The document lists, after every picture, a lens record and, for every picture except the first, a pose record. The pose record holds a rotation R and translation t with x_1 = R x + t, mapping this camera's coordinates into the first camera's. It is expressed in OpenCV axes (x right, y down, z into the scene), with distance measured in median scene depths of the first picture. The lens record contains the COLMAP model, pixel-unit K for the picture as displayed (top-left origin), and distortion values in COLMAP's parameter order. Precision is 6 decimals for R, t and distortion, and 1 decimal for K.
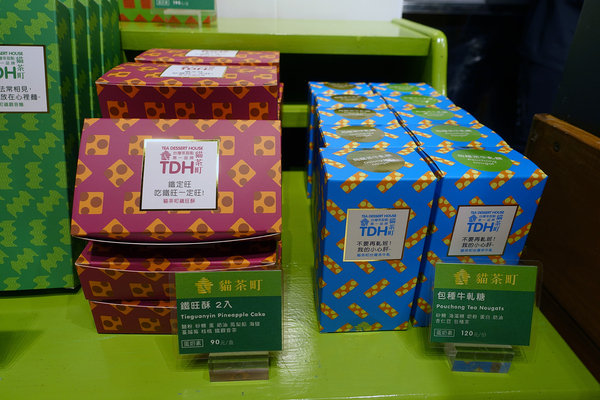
lens RADIAL K [[417.7, 0, 299.7], [0, 417.7, 200.0], [0, 0, 1]] dist [0.000599, -0.000027]
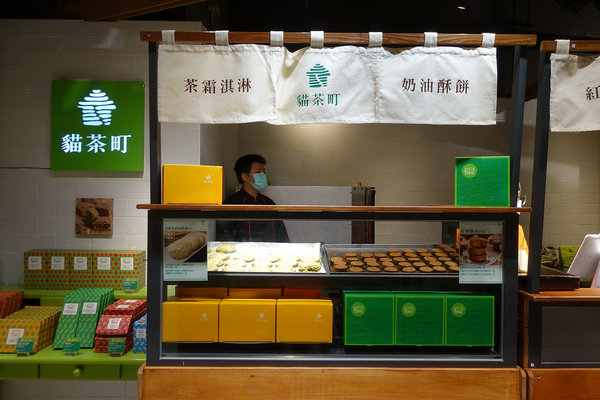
lens RADIAL K [[417.7, 0, 300.2], [0, 417.7, 200.3], [0, 0, 1]] dist [0.000599, -0.000027]
pose [[0.998711, -0.009377, -0.049892, 2.757713], [-0.014244, 0.891557, -0.452685, 1.054497], [0.048727, 0.452812, 0.890274, -5.150158]]
